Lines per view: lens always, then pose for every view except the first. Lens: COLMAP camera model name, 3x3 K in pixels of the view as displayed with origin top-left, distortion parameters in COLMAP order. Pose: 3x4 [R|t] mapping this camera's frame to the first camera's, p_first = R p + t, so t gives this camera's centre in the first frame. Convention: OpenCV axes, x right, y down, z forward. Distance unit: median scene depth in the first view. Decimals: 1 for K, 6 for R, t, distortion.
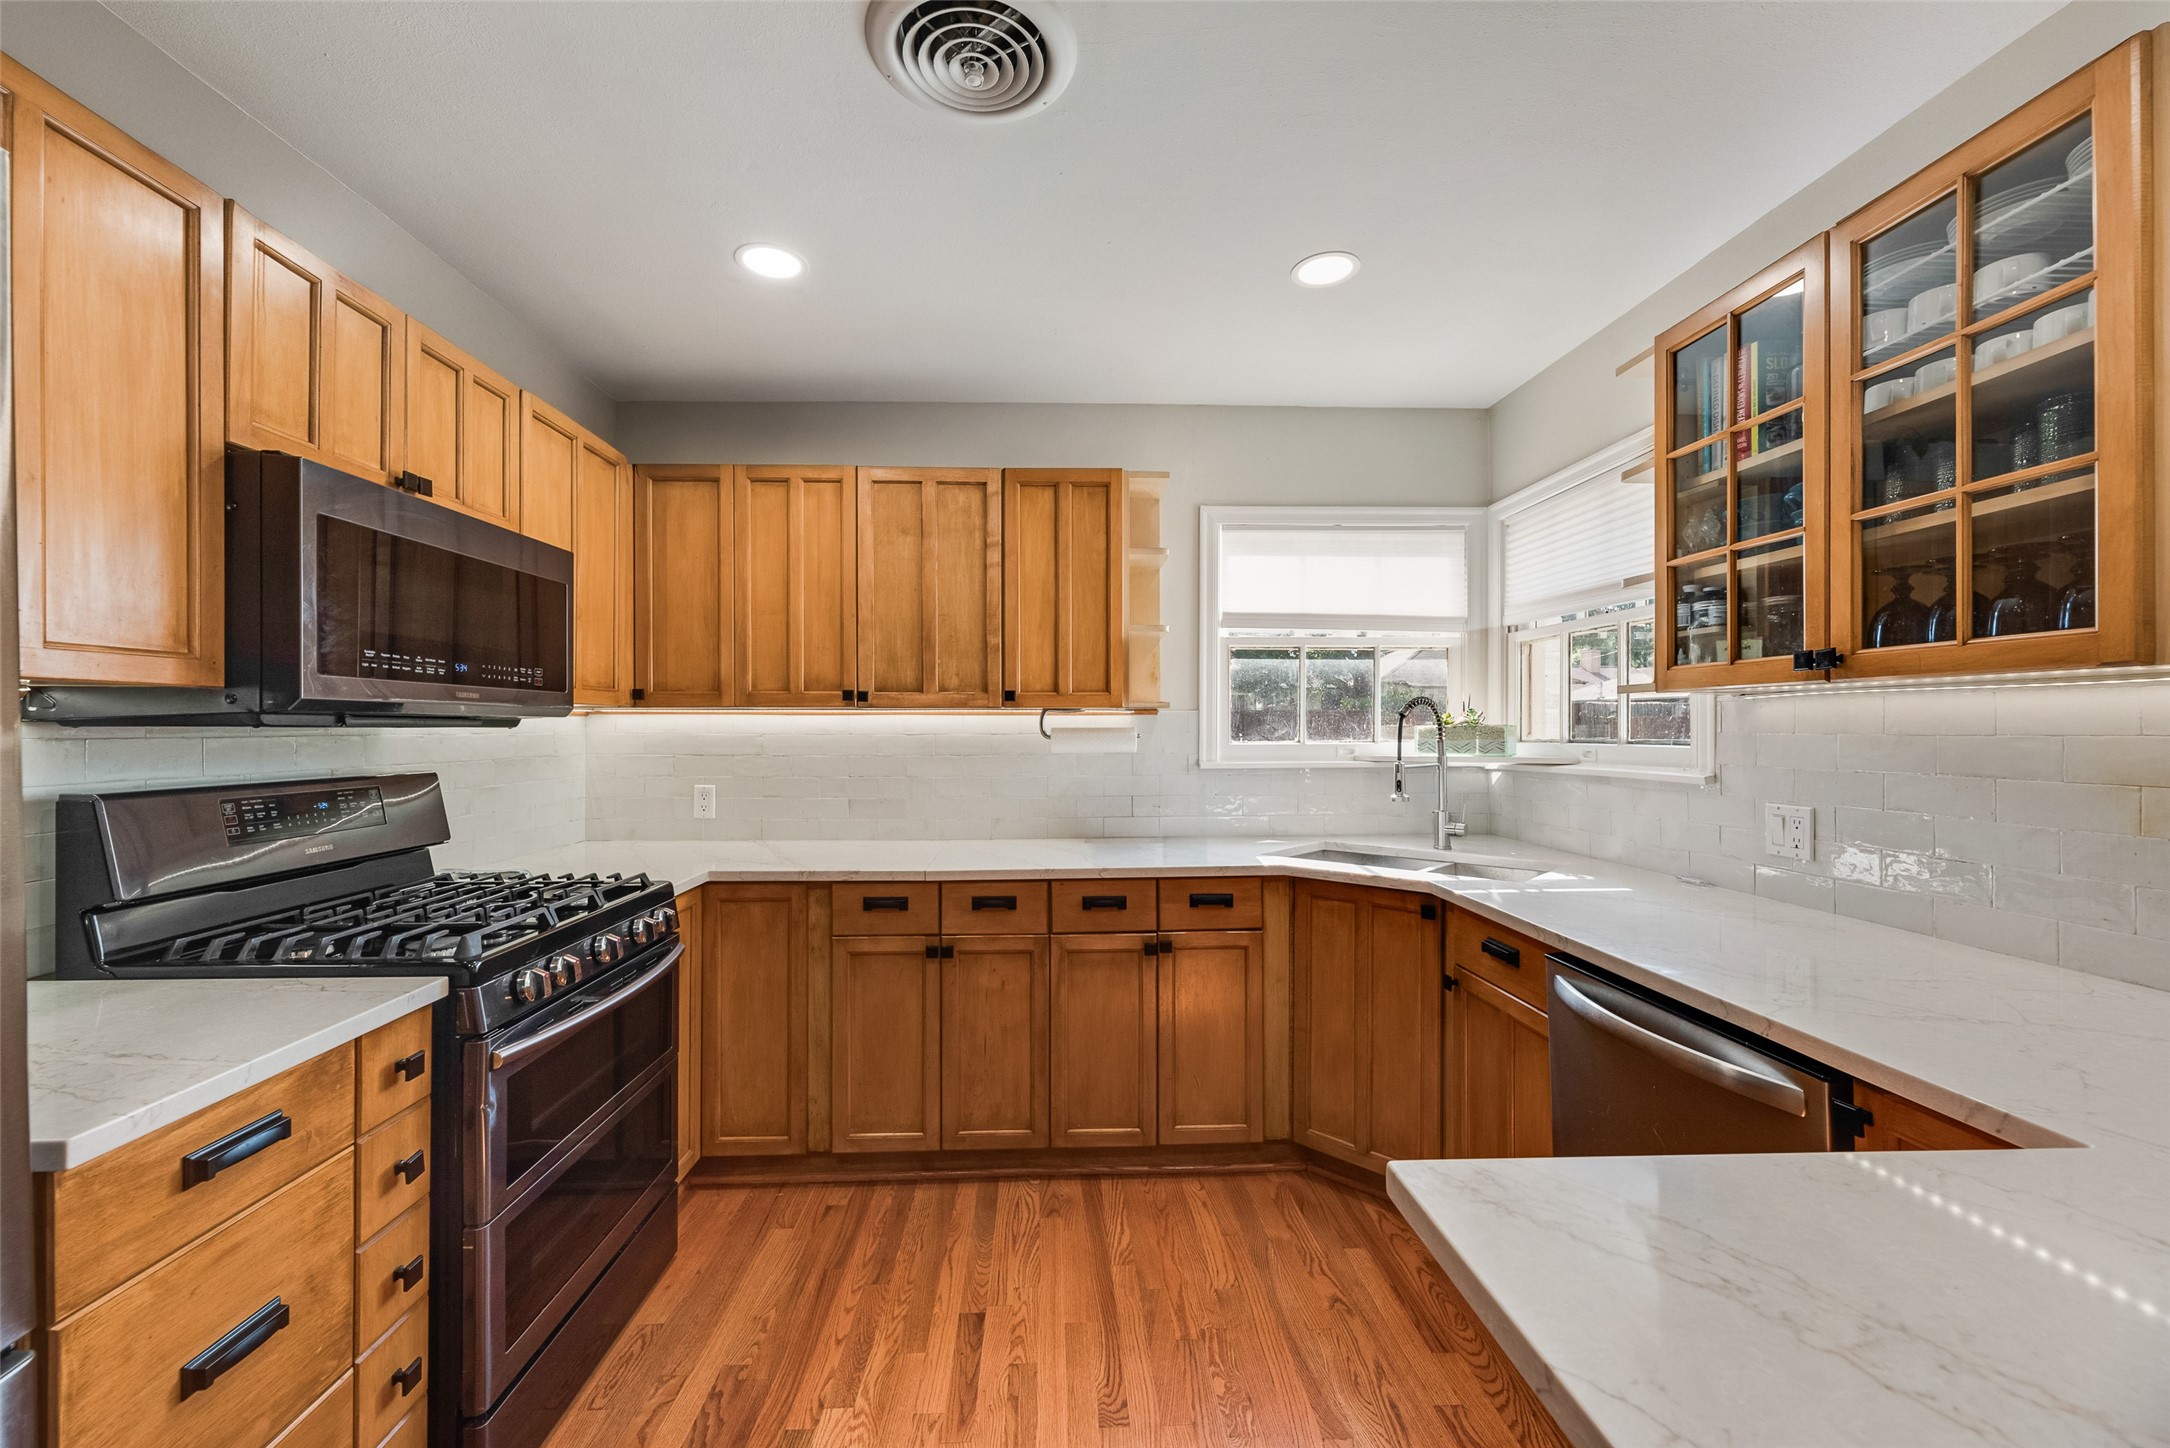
lens RADIAL K [[870.7, 0, 1078.4], [0, 870.7, 727.5], [0, 0, 1]] dist [-0.000760, -0.000155]
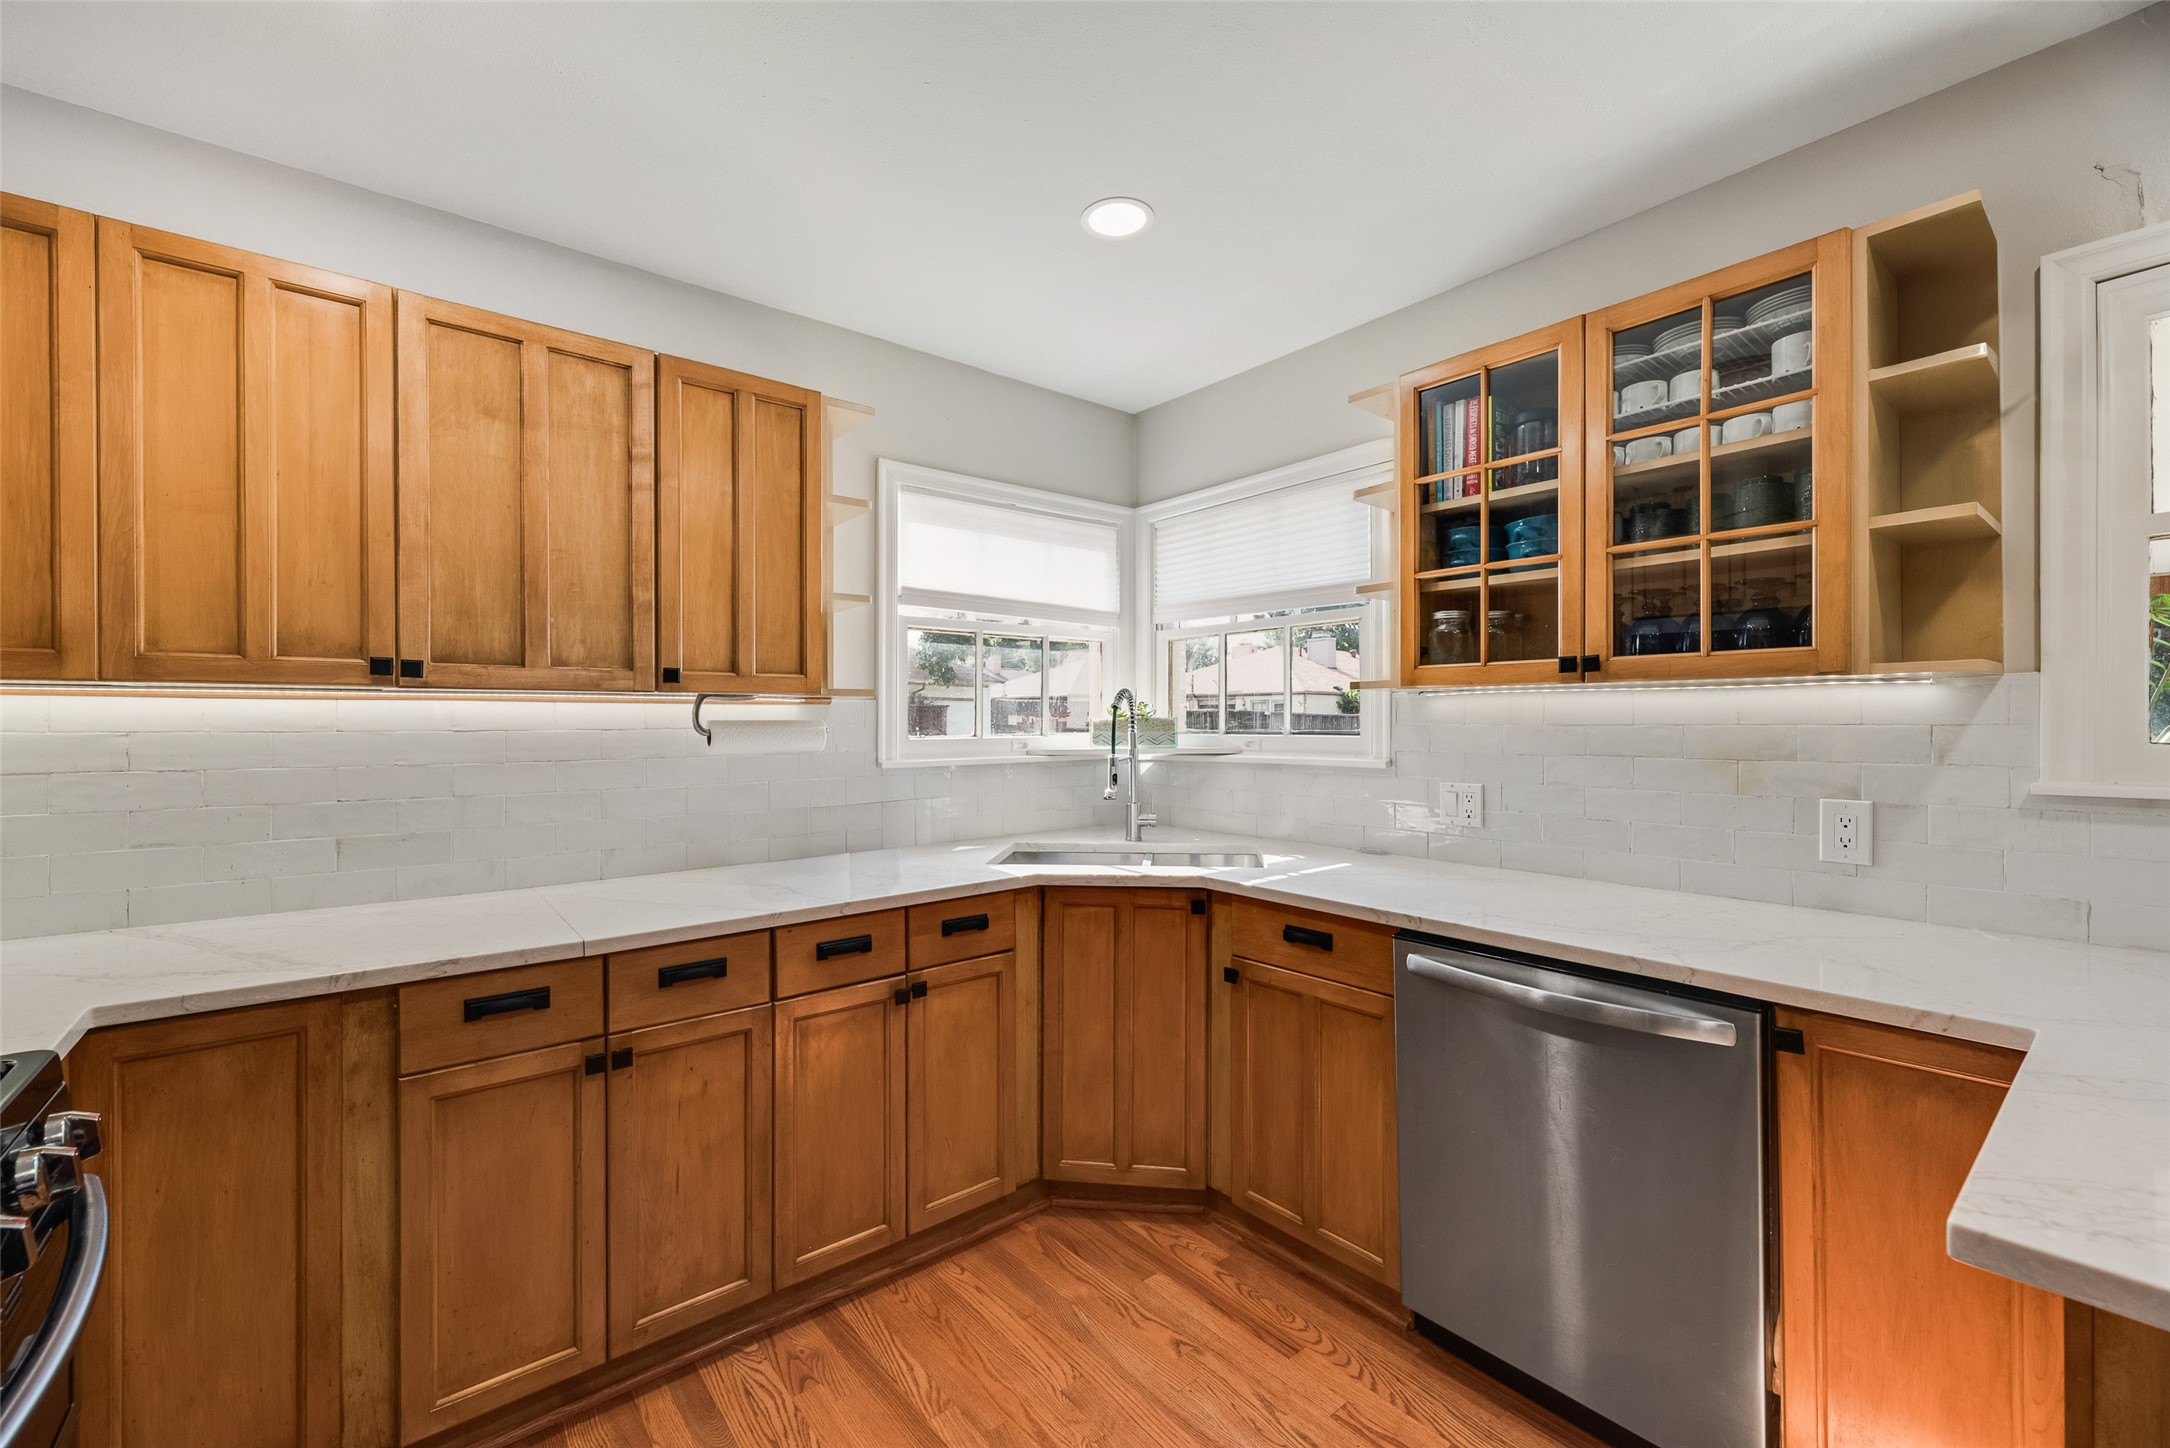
lens RADIAL K [[870.7, 0, 1084.8], [0, 870.7, 723.4], [0, 0, 1]] dist [-0.000760, -0.000155]
pose [[0.801349, -0.002077, 0.598194, -0.261107], [0.000737, 0.999997, 0.002484, 0.001359], [-0.598197, -0.001549, 0.801348, 0.256739]]
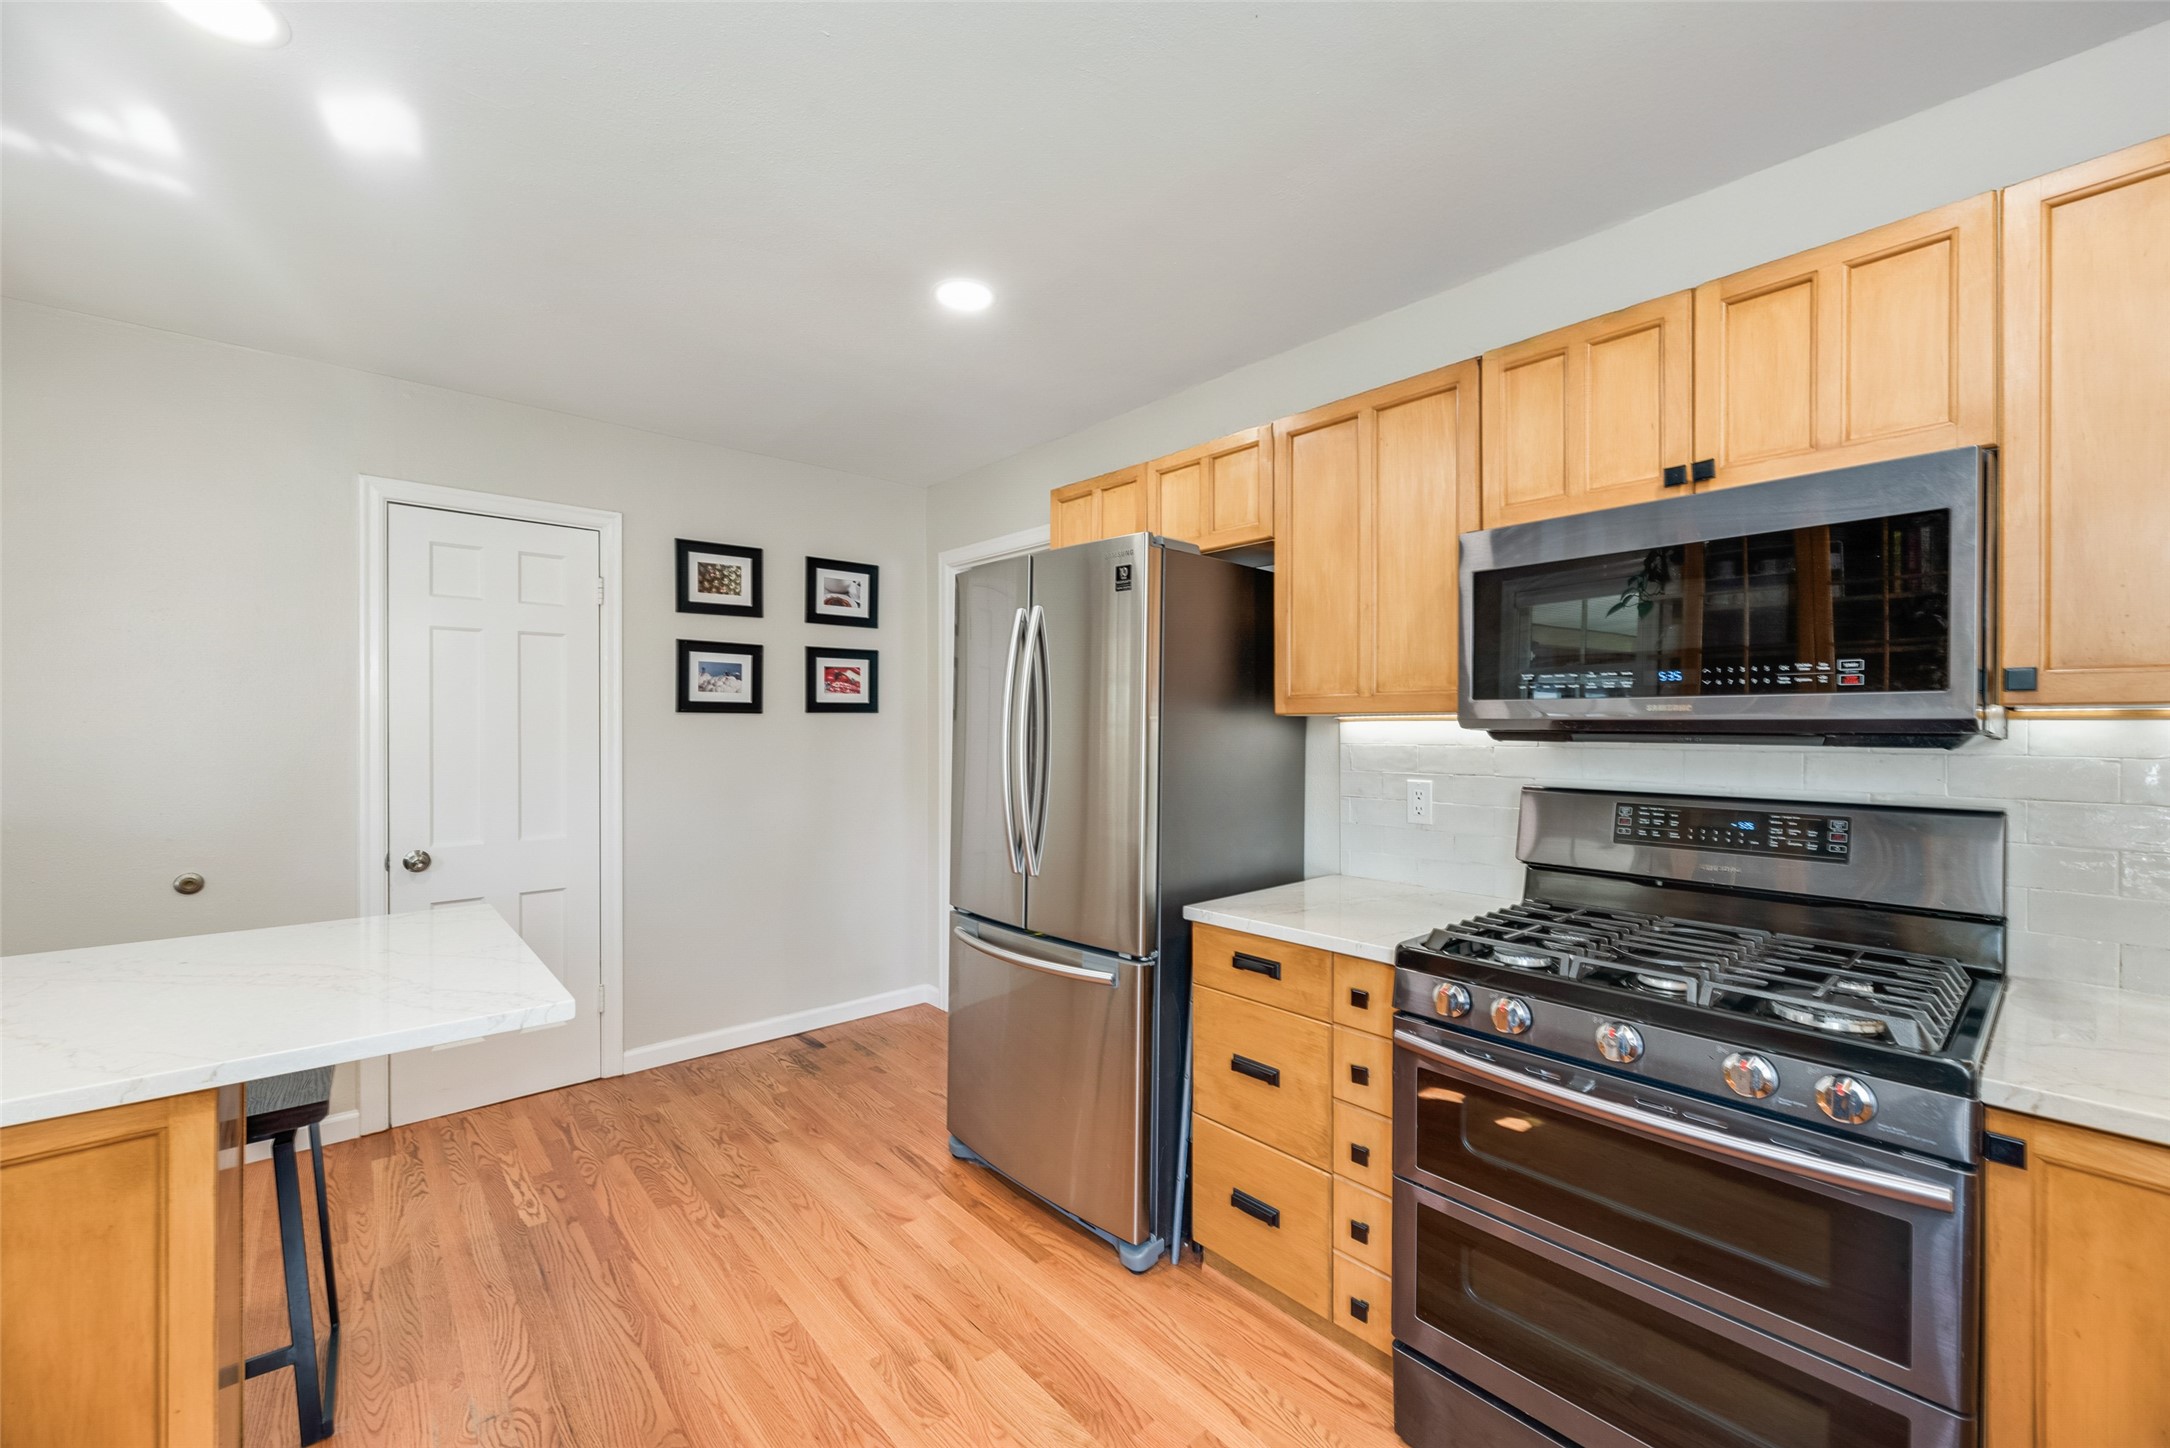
lens RADIAL K [[870.7, 0, 1087.5], [0, 870.7, 722.8], [0, 0, 1]] dist [-0.000760, -0.000155]
pose [[-0.776370, -0.004188, -0.630263, 0.272829], [-0.003043, 0.999991, -0.002896, -0.016897], [0.630270, -0.000331, -0.776376, 1.232075]]
